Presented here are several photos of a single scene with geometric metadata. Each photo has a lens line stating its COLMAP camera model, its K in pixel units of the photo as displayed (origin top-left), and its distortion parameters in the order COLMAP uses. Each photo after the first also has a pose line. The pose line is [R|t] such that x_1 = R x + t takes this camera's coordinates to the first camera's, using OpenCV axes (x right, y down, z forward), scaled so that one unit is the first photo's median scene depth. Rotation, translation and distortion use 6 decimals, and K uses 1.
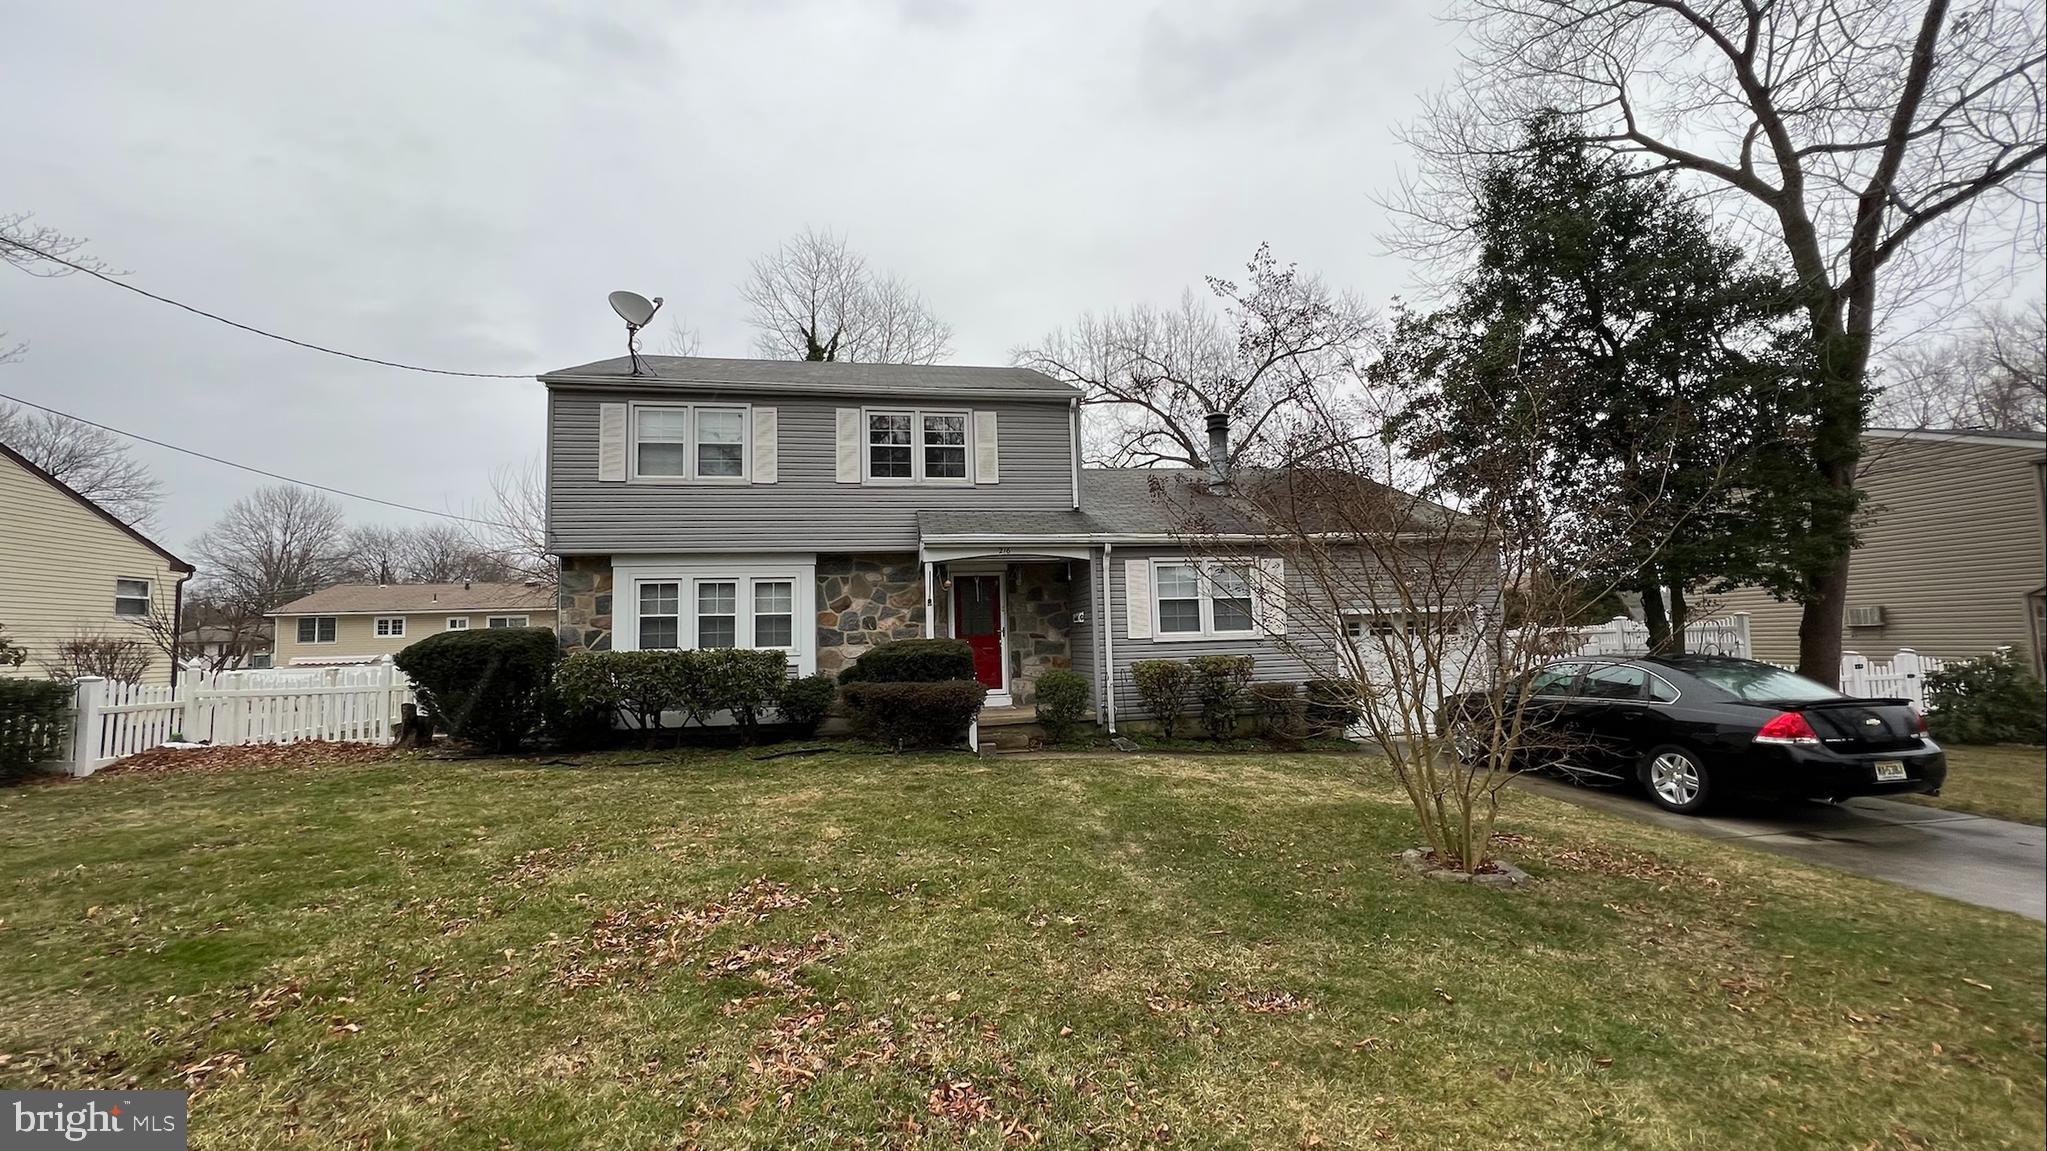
lens RADIAL K [[799.4, 0, 1023.4], [0, 799.4, 578.3], [0, 0, 1]] dist [0.002525, 0.000064]
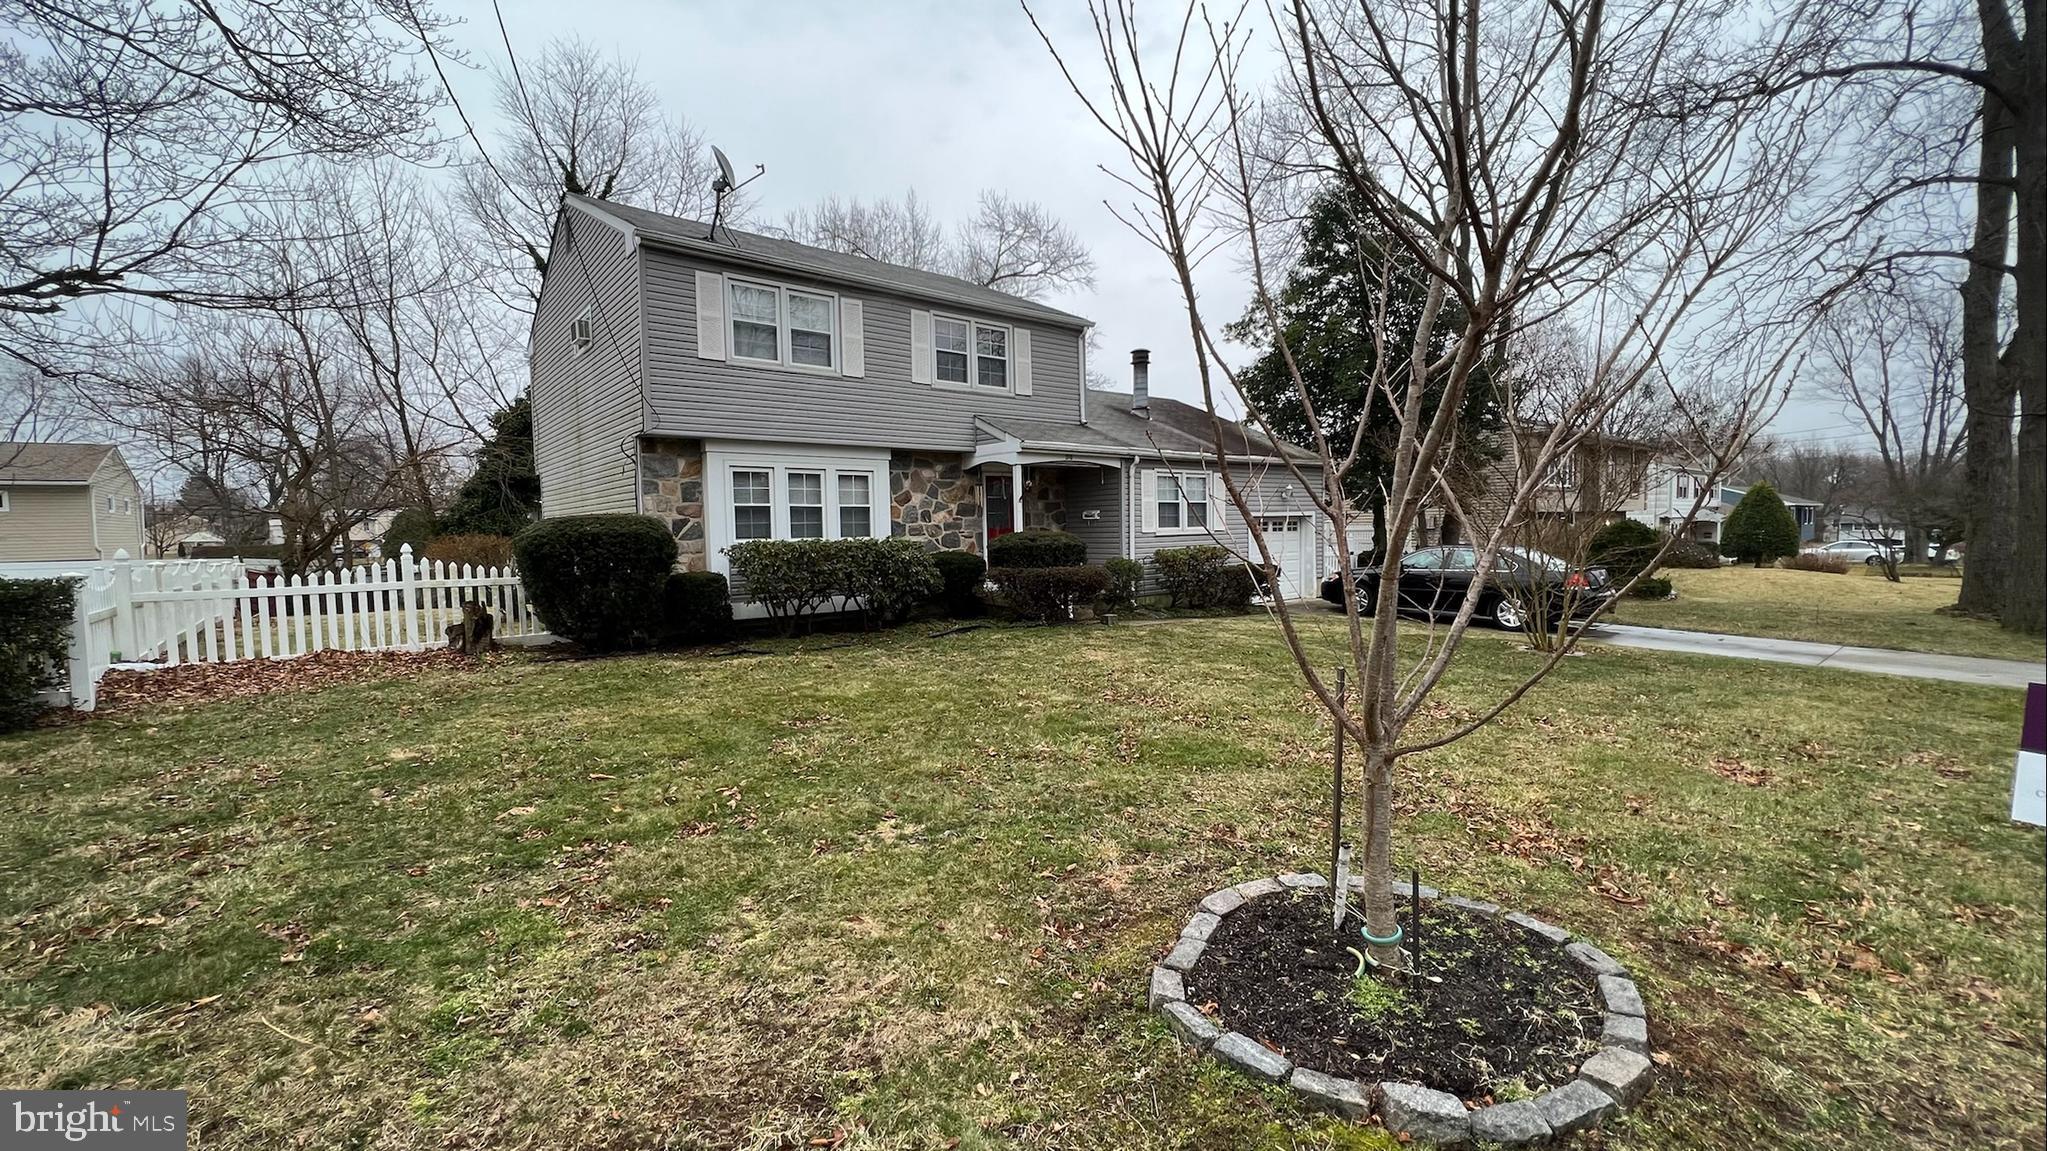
lens RADIAL K [[817.6, 0, 1023.6], [0, 817.6, 573.8], [0, 0, 1]] dist [-0.000926, 0.000297]
pose [[0.868974, -0.017008, 0.494565, -0.654392], [-0.040963, 0.993507, 0.106142, 0.011083], [-0.493159, -0.112493, 0.862635, -0.031028]]
